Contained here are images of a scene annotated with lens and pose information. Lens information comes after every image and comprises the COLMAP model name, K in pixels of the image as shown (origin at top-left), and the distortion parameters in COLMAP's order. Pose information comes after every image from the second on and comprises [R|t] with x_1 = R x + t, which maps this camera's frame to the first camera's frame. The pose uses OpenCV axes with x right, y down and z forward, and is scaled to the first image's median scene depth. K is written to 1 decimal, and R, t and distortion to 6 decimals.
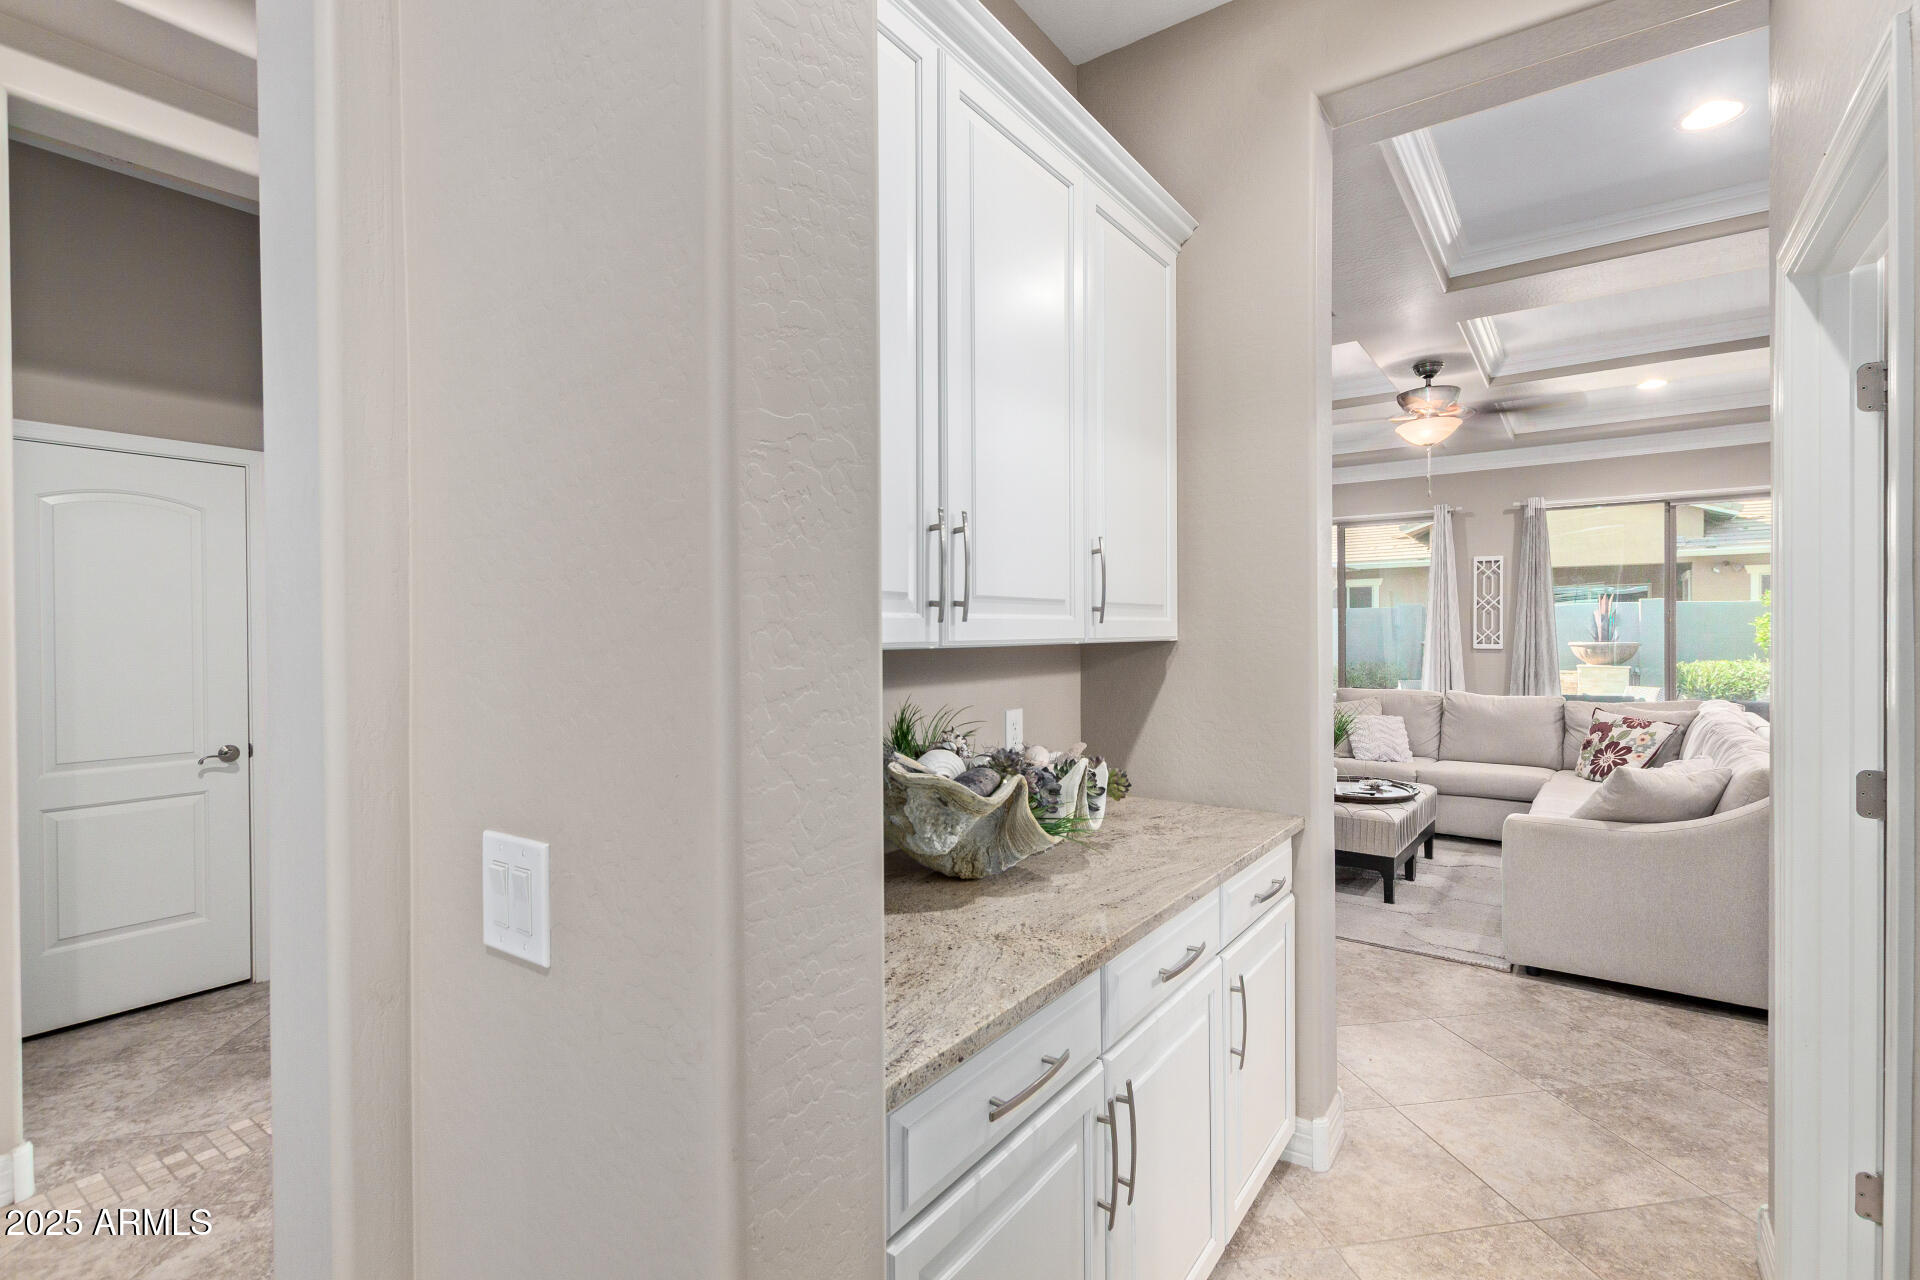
lens RADIAL K [[888.9, 0, 975.6], [0, 888.9, 637.2], [0, 0, 1]] dist [0.012961, -0.006106]
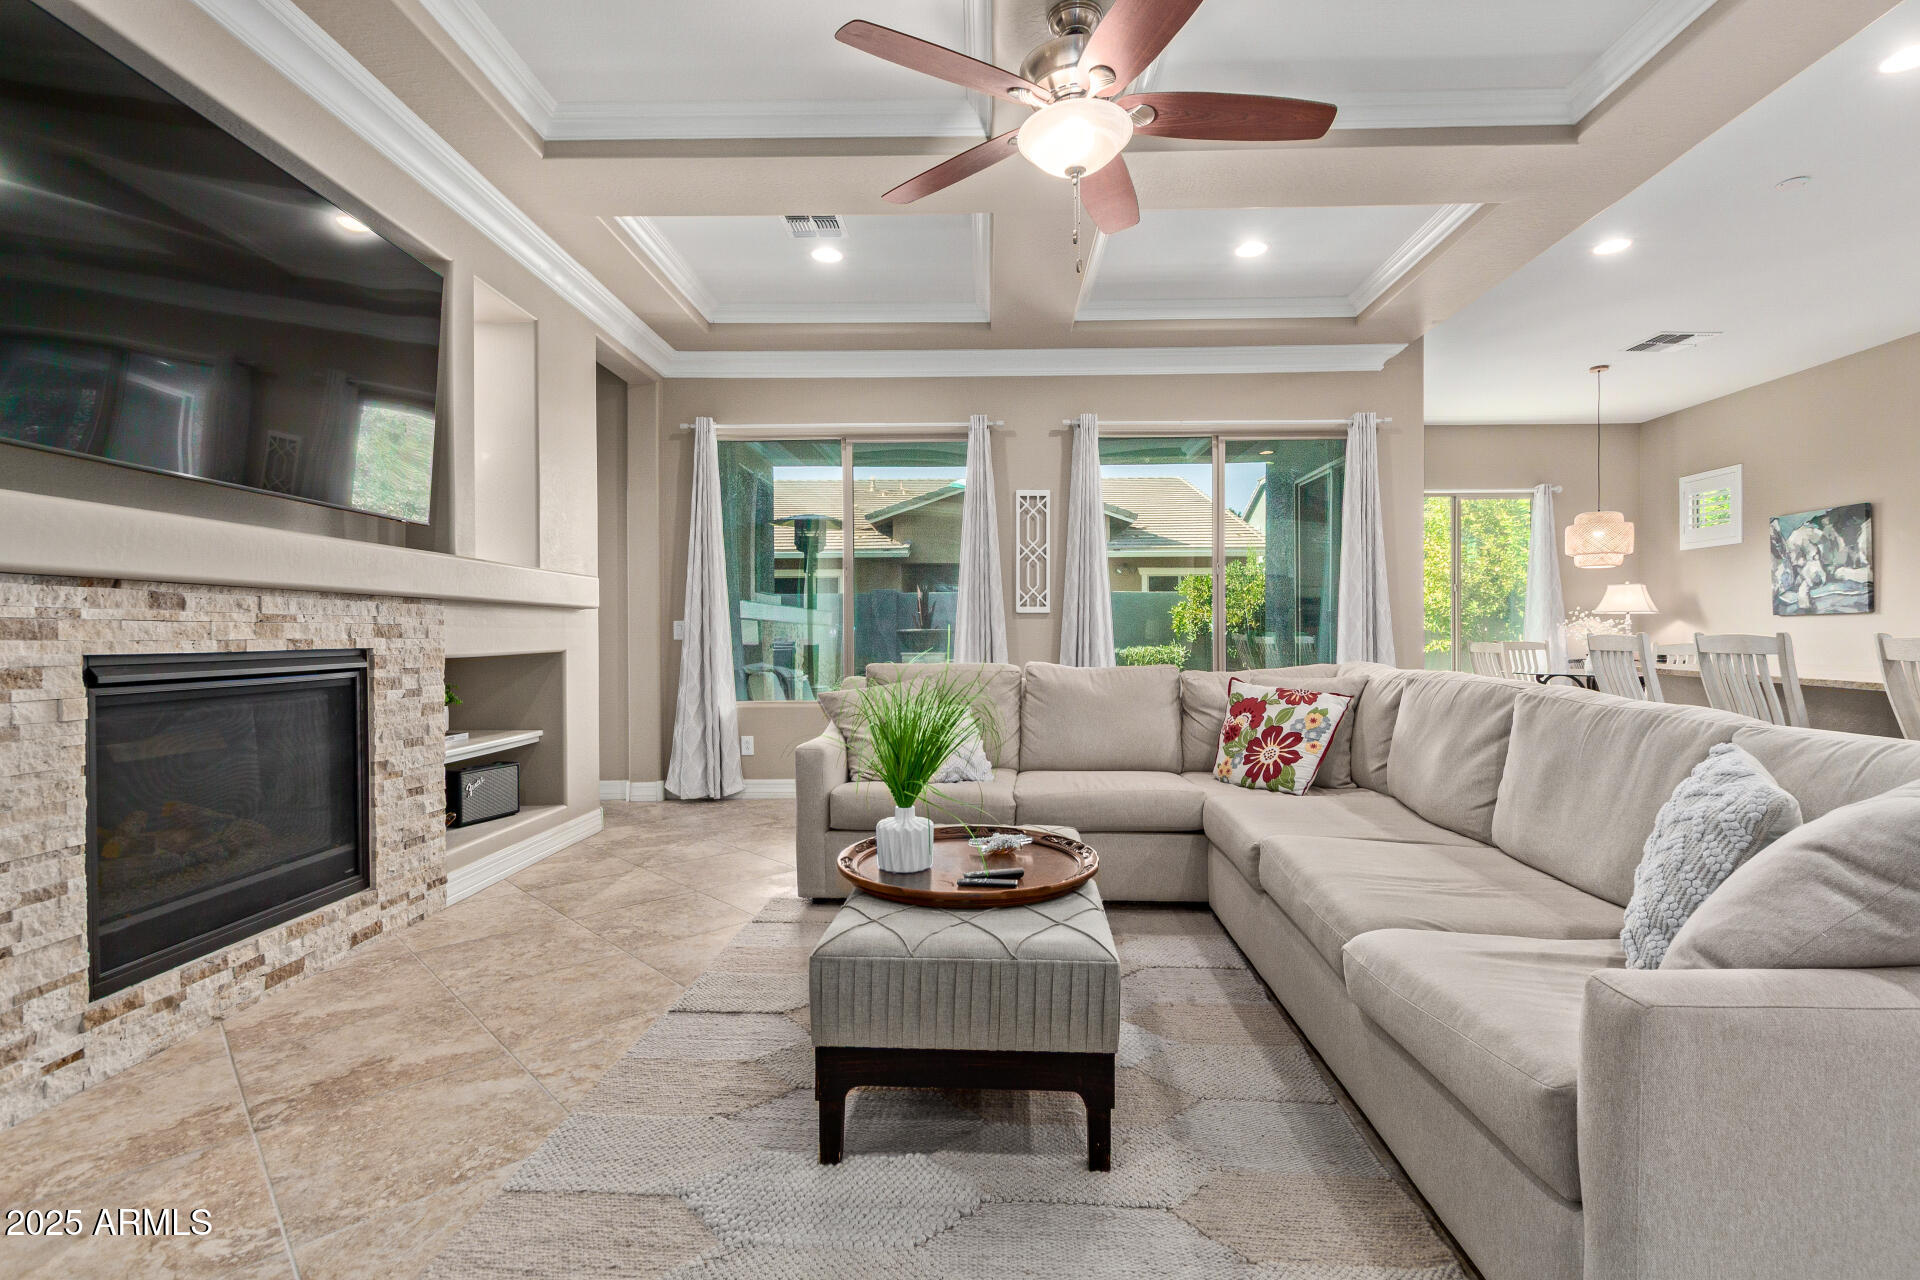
lens RADIAL K [[888.9, 0, 975.6], [0, 888.9, 637.2], [0, 0, 1]] dist [0.012961, -0.006106]
pose [[0.829317, 0.002535, 0.558773, 0.148633], [0.002107, 0.999968, -0.007663, 0.050695], [-0.558775, 0.007532, 0.829285, 0.524058]]
